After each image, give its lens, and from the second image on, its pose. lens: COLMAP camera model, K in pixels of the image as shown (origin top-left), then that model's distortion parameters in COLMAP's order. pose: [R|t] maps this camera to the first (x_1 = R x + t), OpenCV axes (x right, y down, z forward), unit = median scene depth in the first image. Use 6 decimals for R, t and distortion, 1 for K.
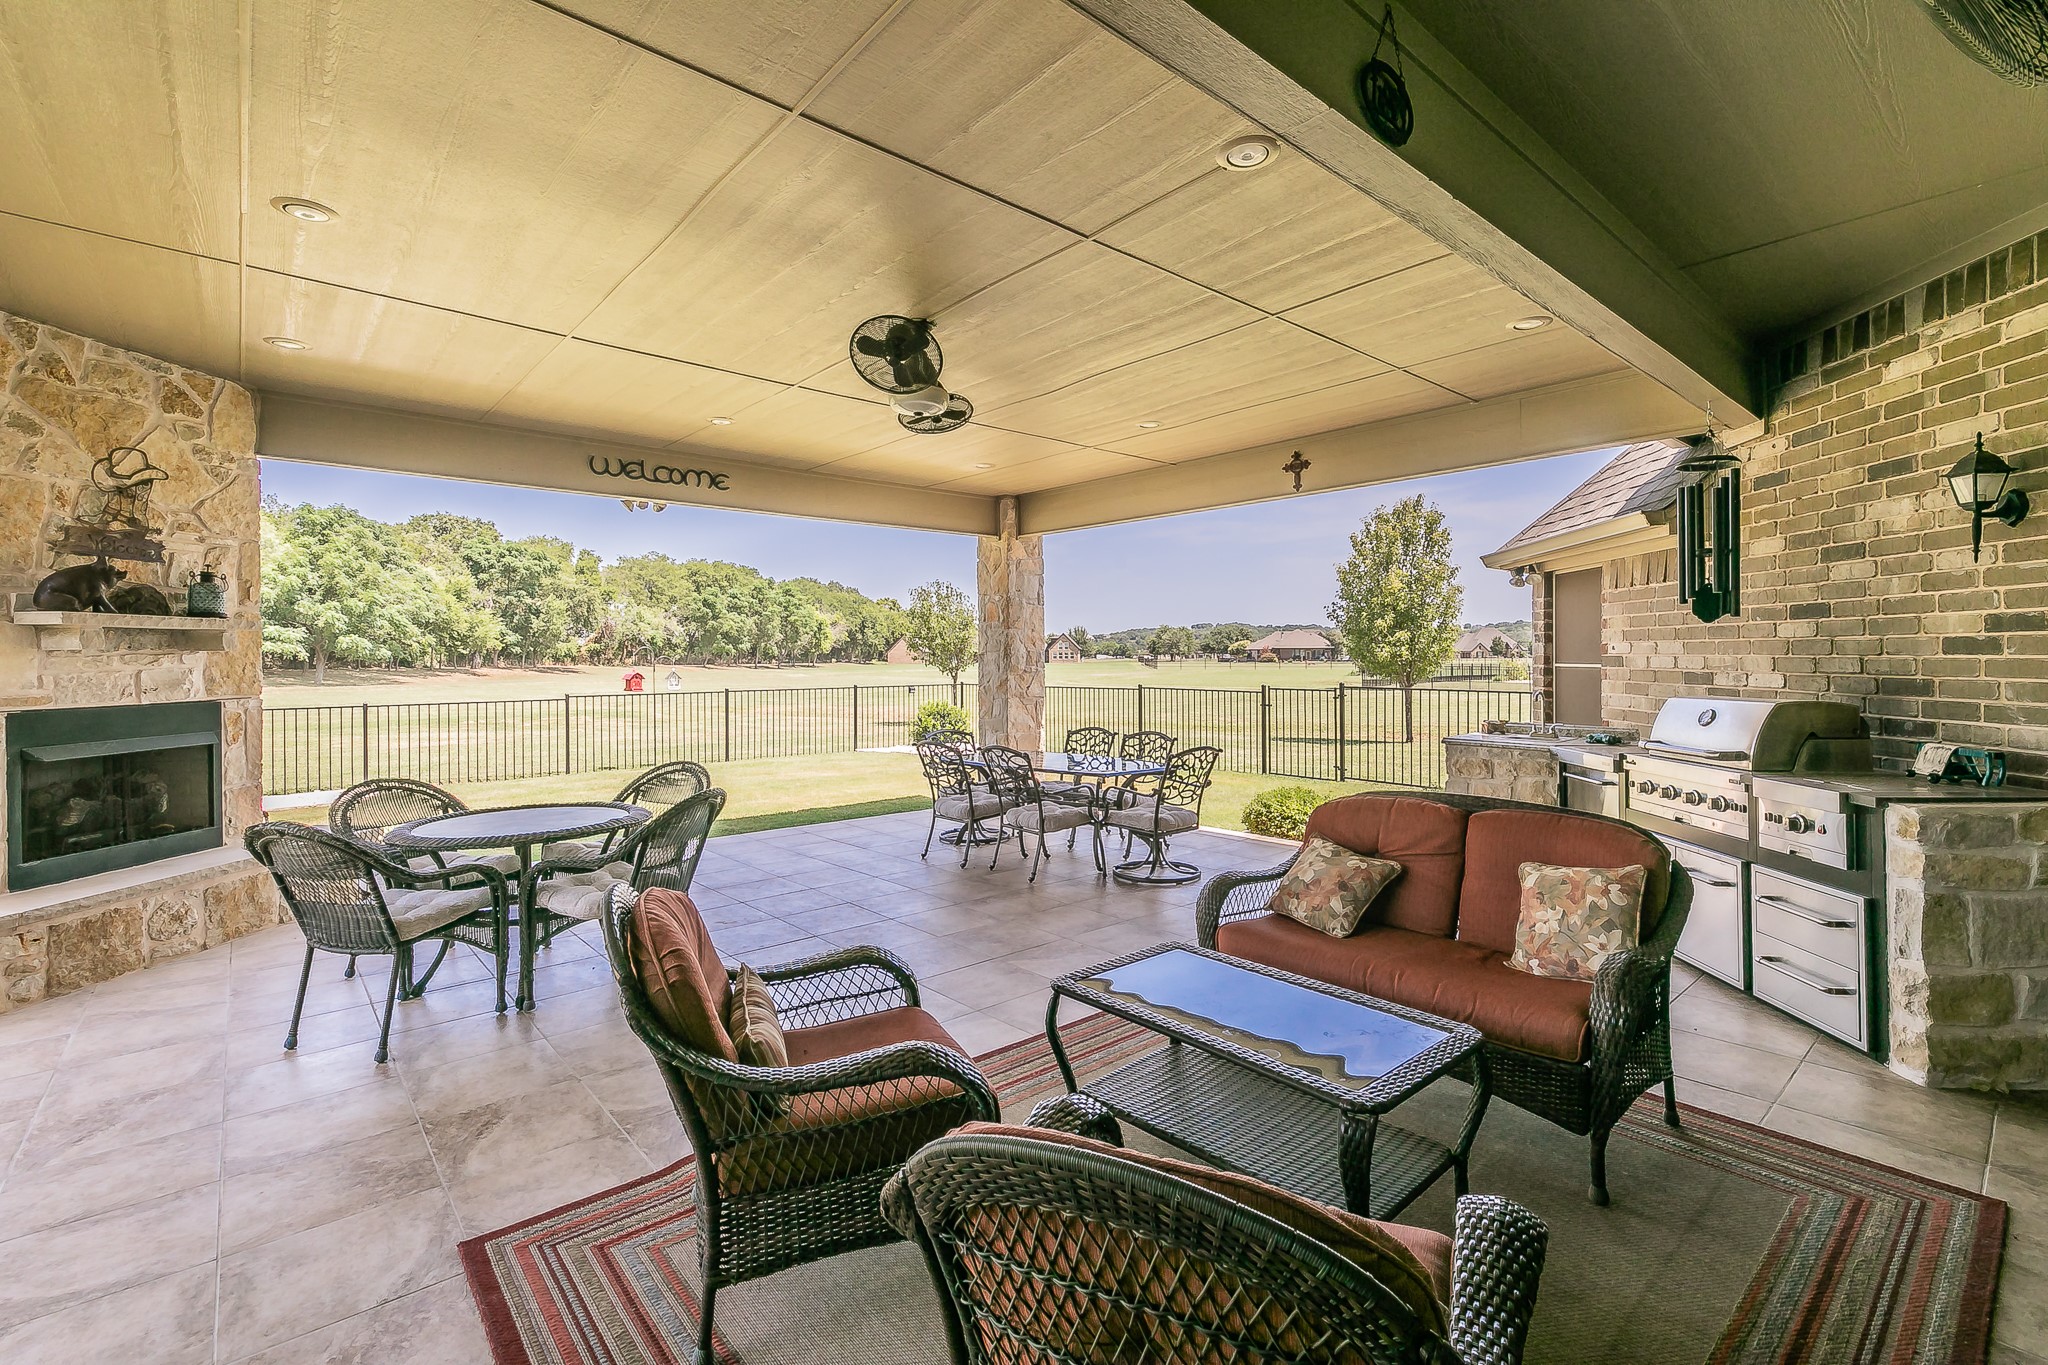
lens RADIAL K [[918.2, 0, 1022.5], [0, 918.2, 656.1], [0, 0, 1]] dist [-0.001487, -0.000302]
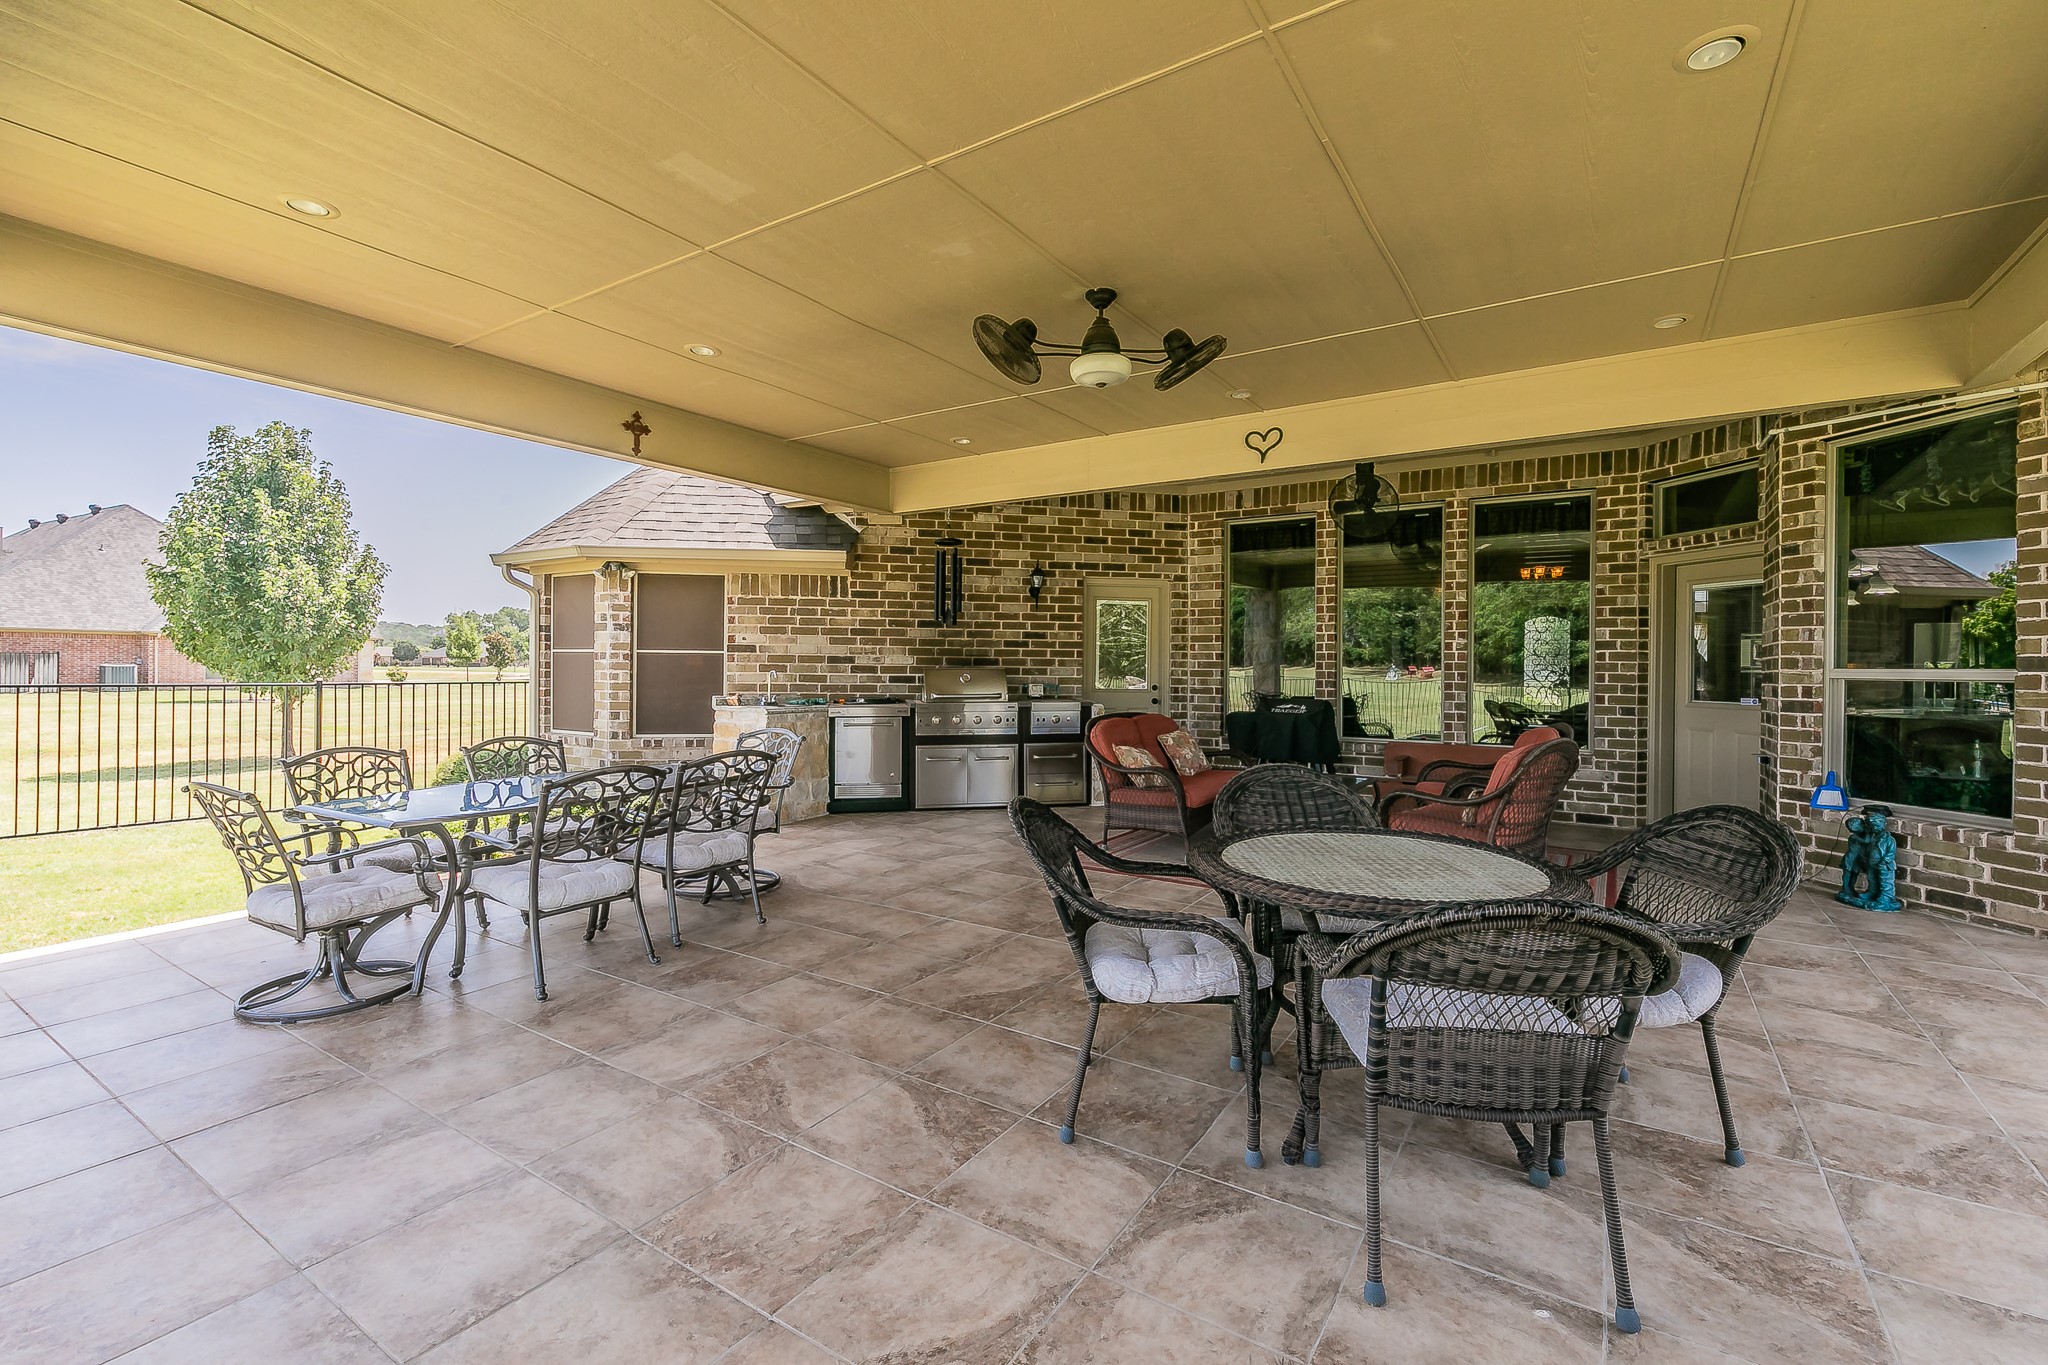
lens RADIAL K [[886.3, 0, 1026.3], [0, 886.3, 670.0], [0, 0, 1]] dist [-0.001399, -0.000404]
pose [[-0.279291, -0.001947, 0.960205, -0.610994], [-0.009026, 0.999959, -0.000597, 0.029288], [-0.960164, -0.008833, -0.279297, 0.806815]]
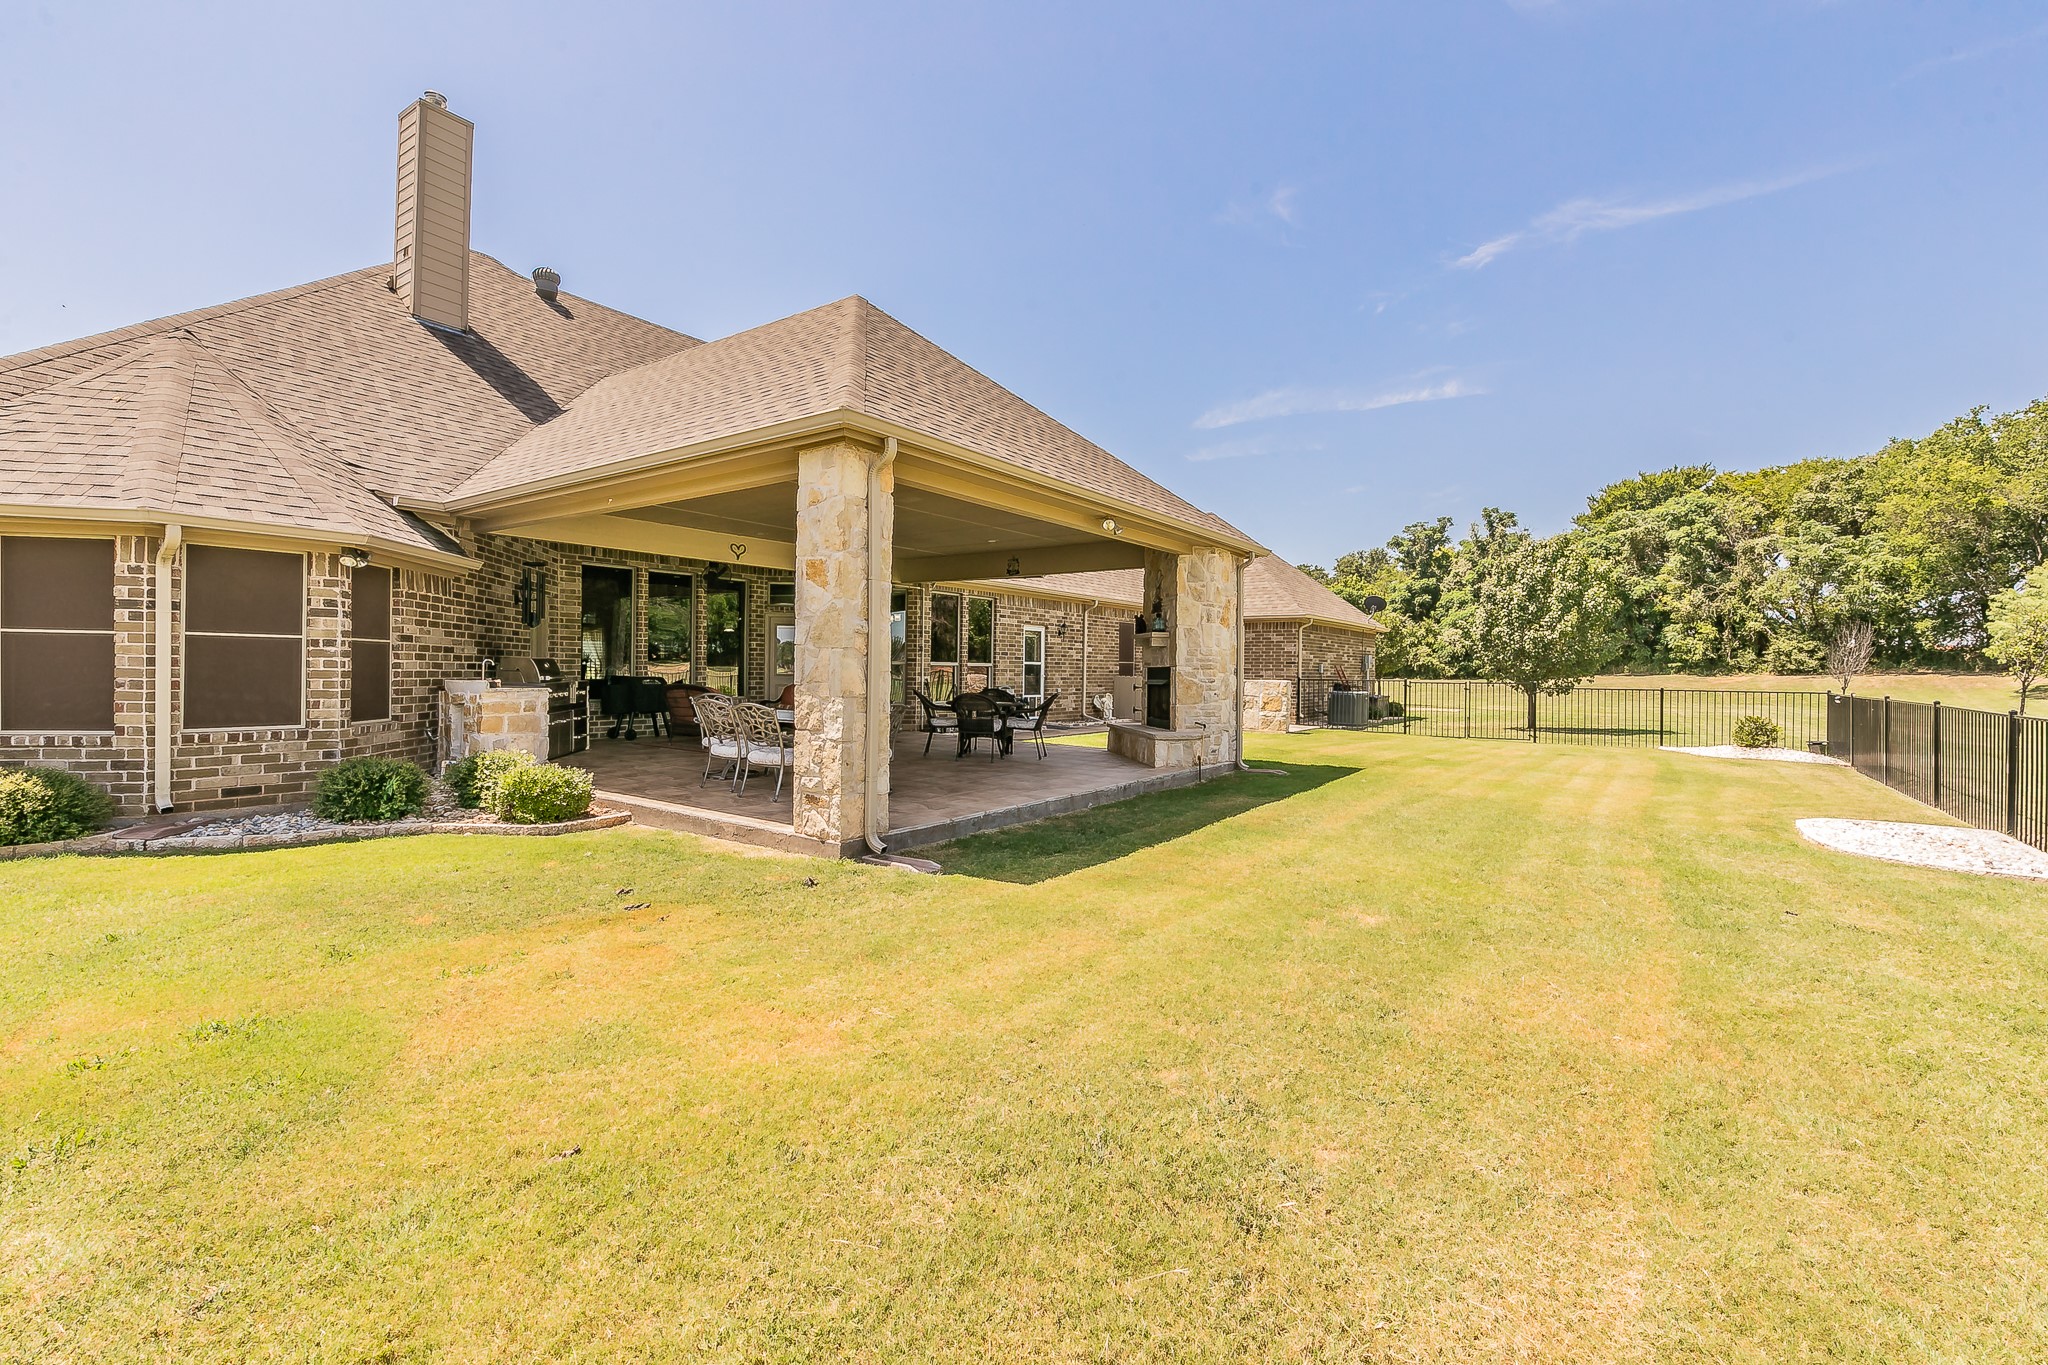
lens RADIAL K [[886.3, 0, 1026.3], [0, 886.3, 670.0], [0, 0, 1]] dist [-0.001399, -0.000404]
pose [[-0.966954, -0.006300, -0.254873, 0.035525], [-0.006512, 0.999979, -0.000014, 0.042122], [0.254868, 0.001646, -0.966975, 2.207564]]
